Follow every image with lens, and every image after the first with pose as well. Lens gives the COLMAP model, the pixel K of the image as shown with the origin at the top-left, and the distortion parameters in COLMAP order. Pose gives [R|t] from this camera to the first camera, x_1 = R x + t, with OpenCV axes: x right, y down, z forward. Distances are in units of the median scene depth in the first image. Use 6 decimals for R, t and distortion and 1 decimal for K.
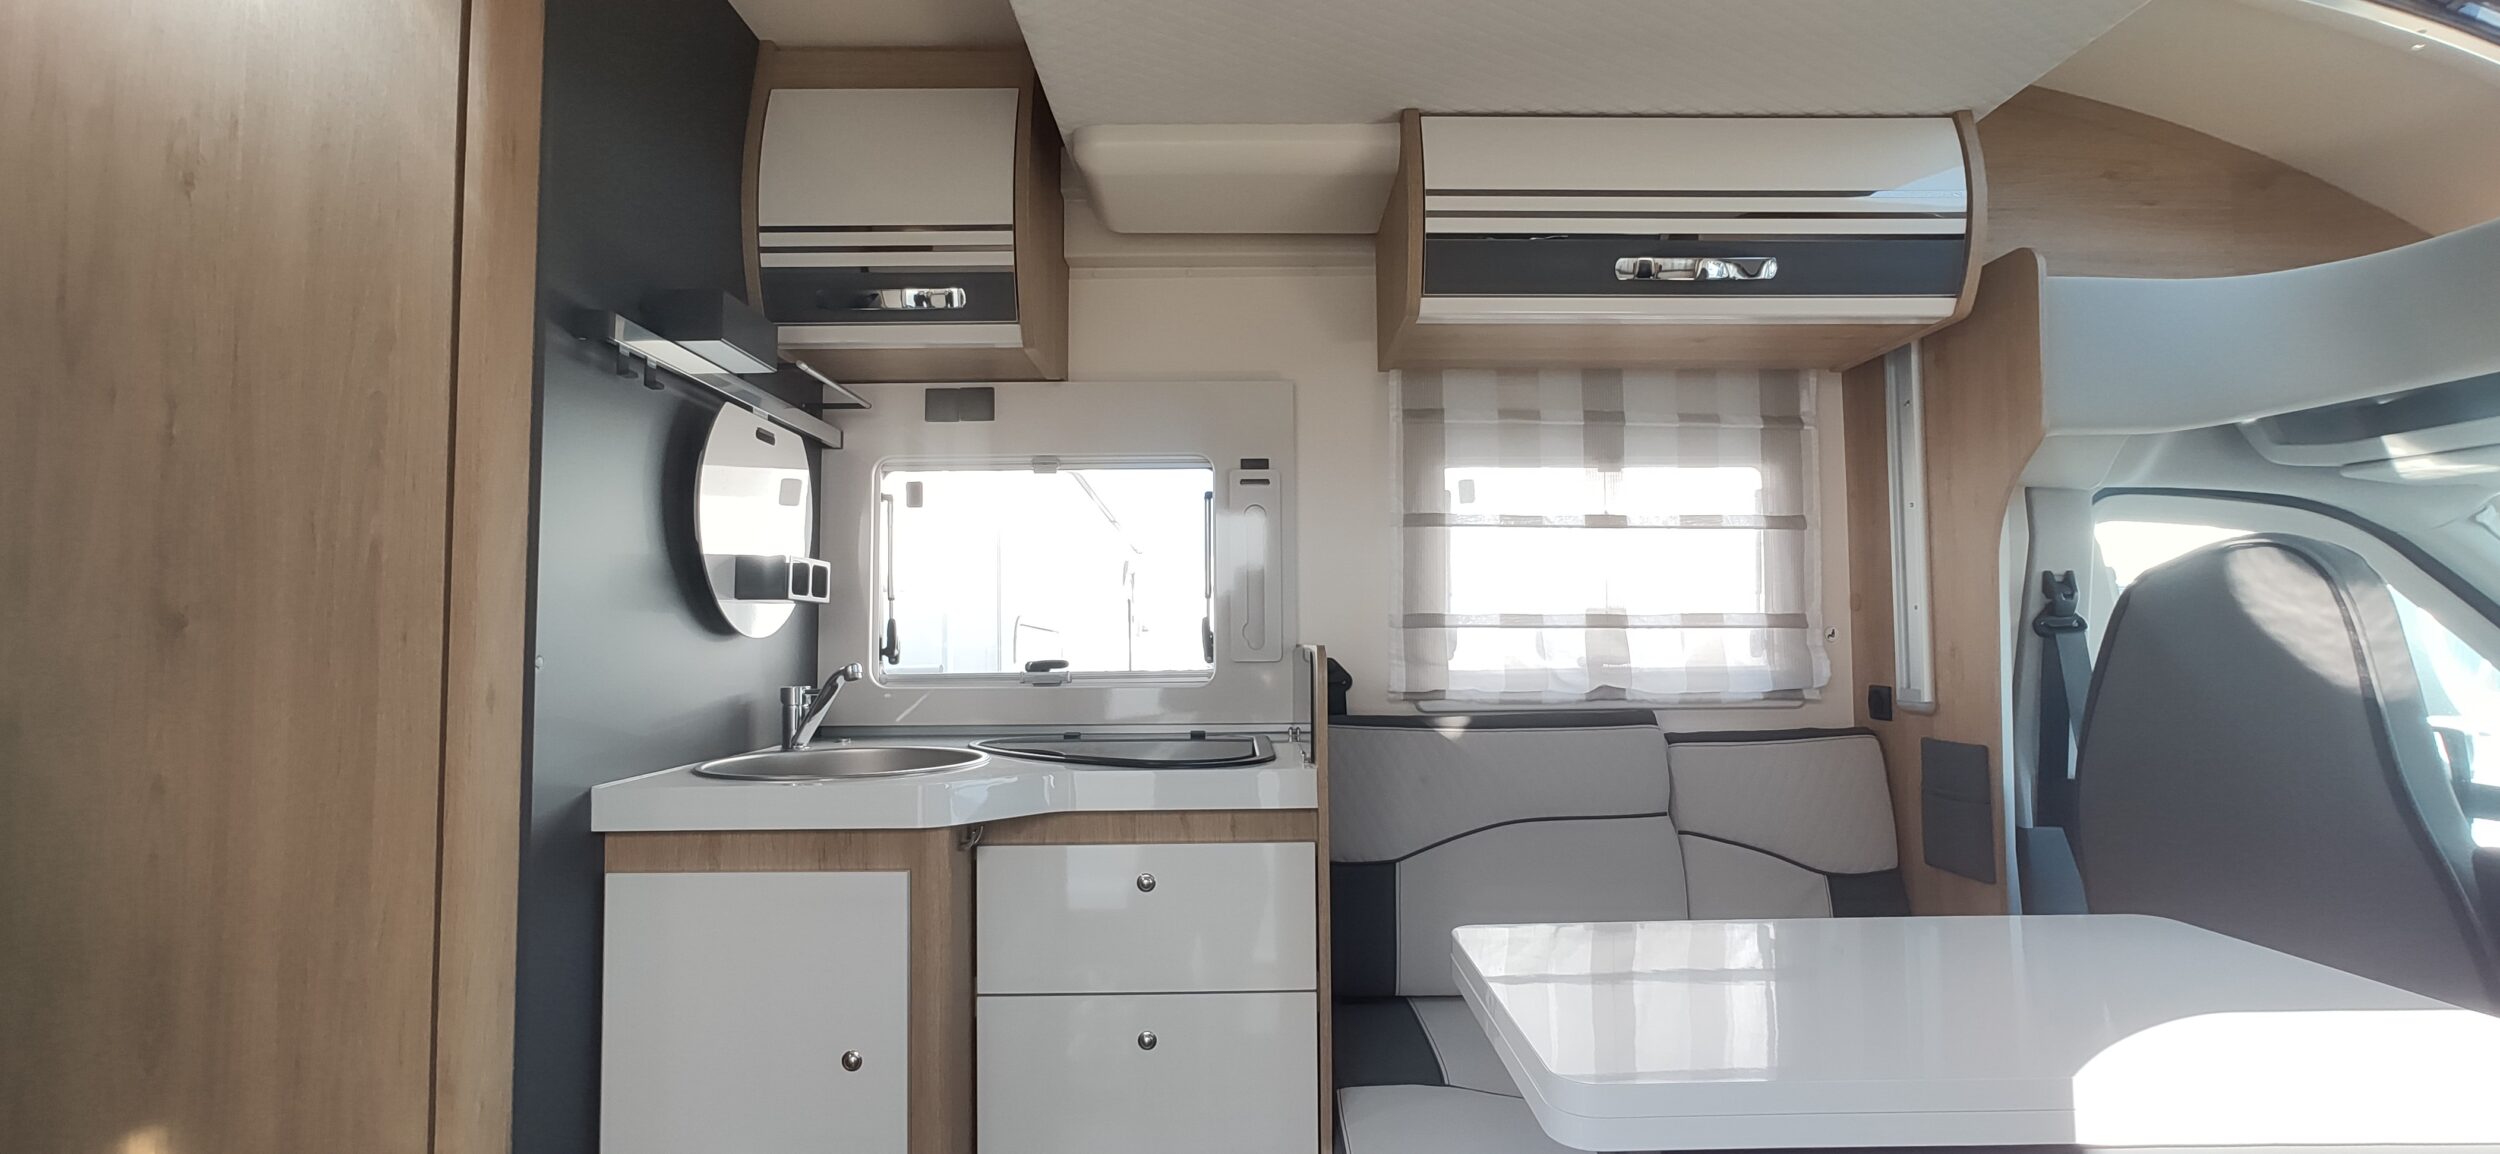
lens RADIAL K [[1087.9, 0, 1265.7], [0, 1087.9, 580.7], [0, 0, 1]] dist [-0.029305, 0.016280]
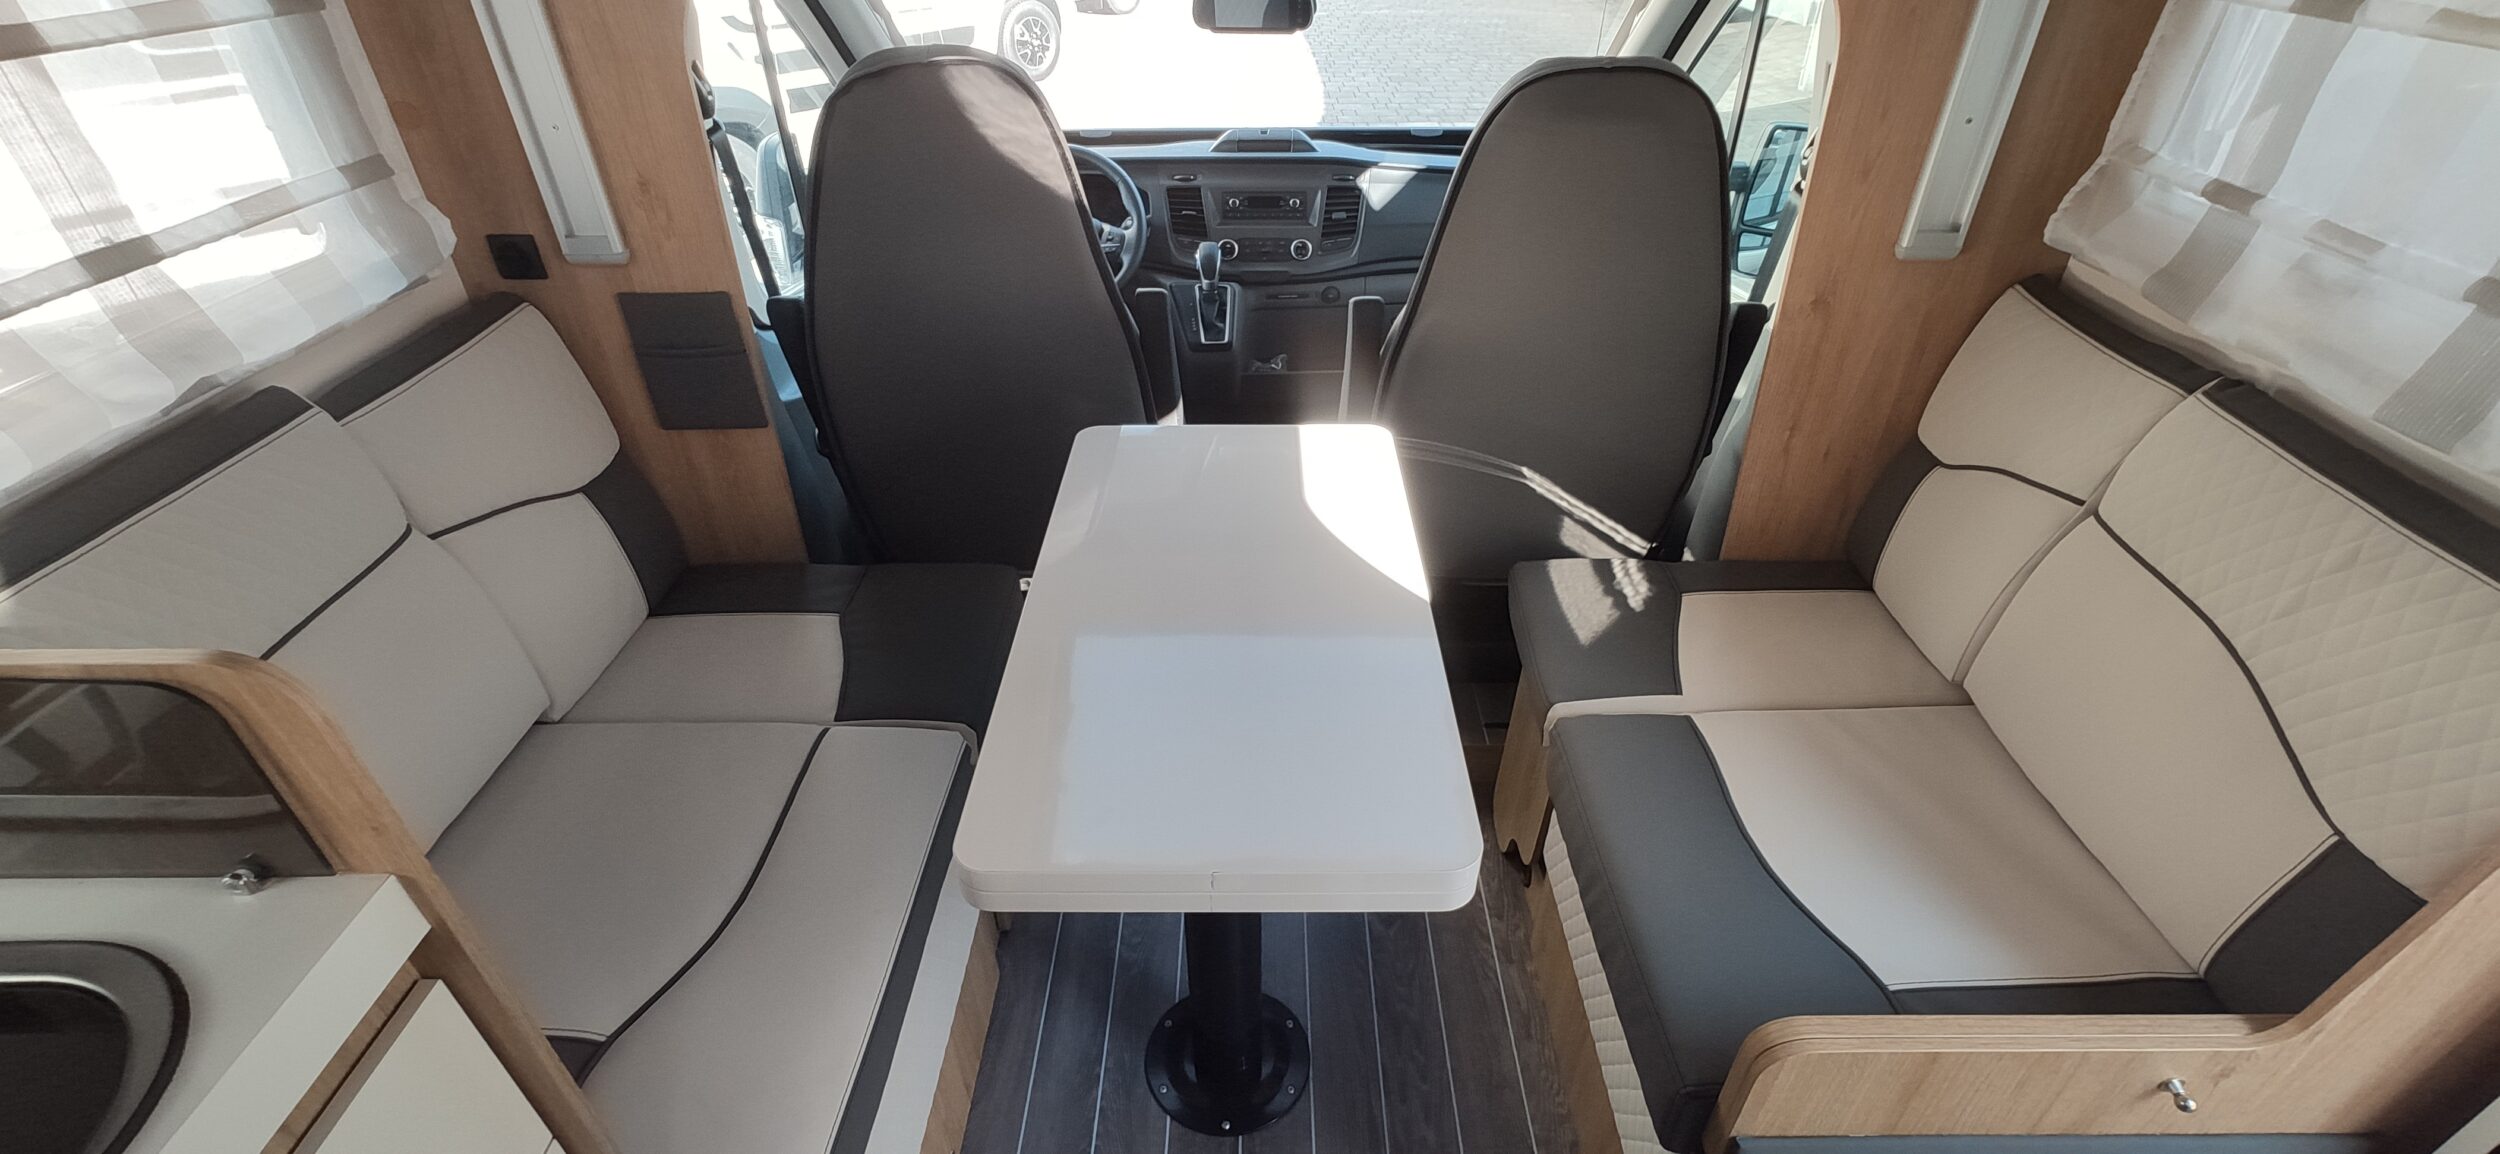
lens RADIAL K [[1087.9, 0, 1265.7], [0, 1087.9, 580.7], [0, 0, 1]] dist [-0.029305, 0.016280]
pose [[0.004503, -0.554406, 0.832234, -0.202371], [-0.054742, 0.830858, 0.553786, -0.155922], [-0.998490, -0.048052, -0.026608, 0.498211]]
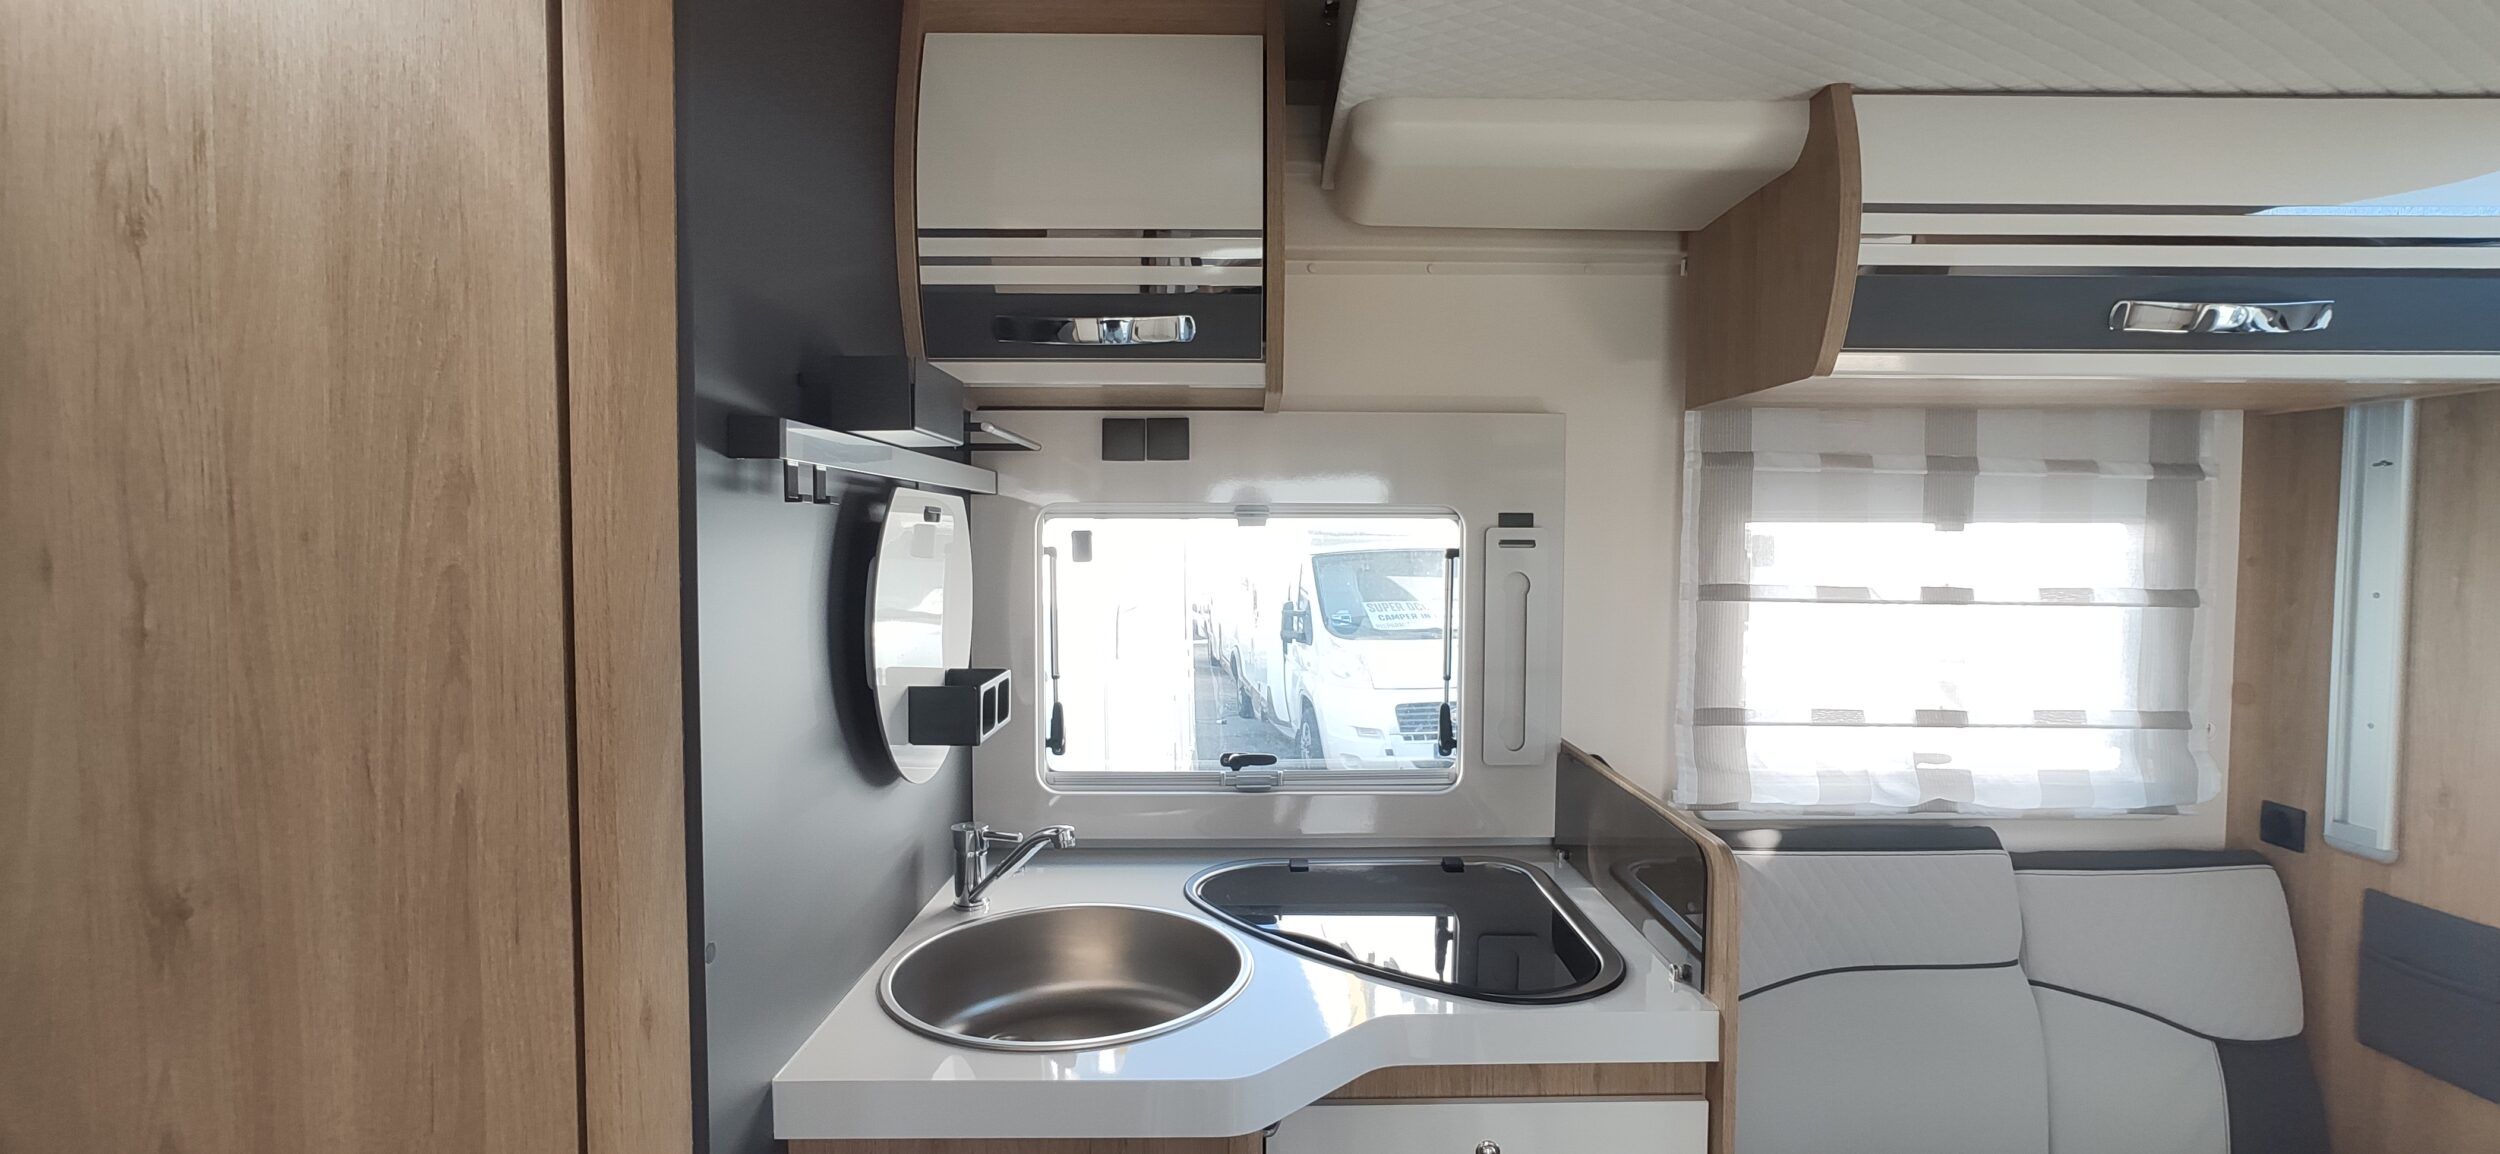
lens RADIAL K [[1087.9, 0, 1265.7], [0, 1087.9, 580.7], [0, 0, 1]] dist [-0.029305, 0.016280]
pose [[0.999937, 0.010897, -0.002872, -0.205320], [-0.010579, 0.995524, 0.093910, -0.145463], [0.003882, -0.093873, 0.995577, 0.217973]]
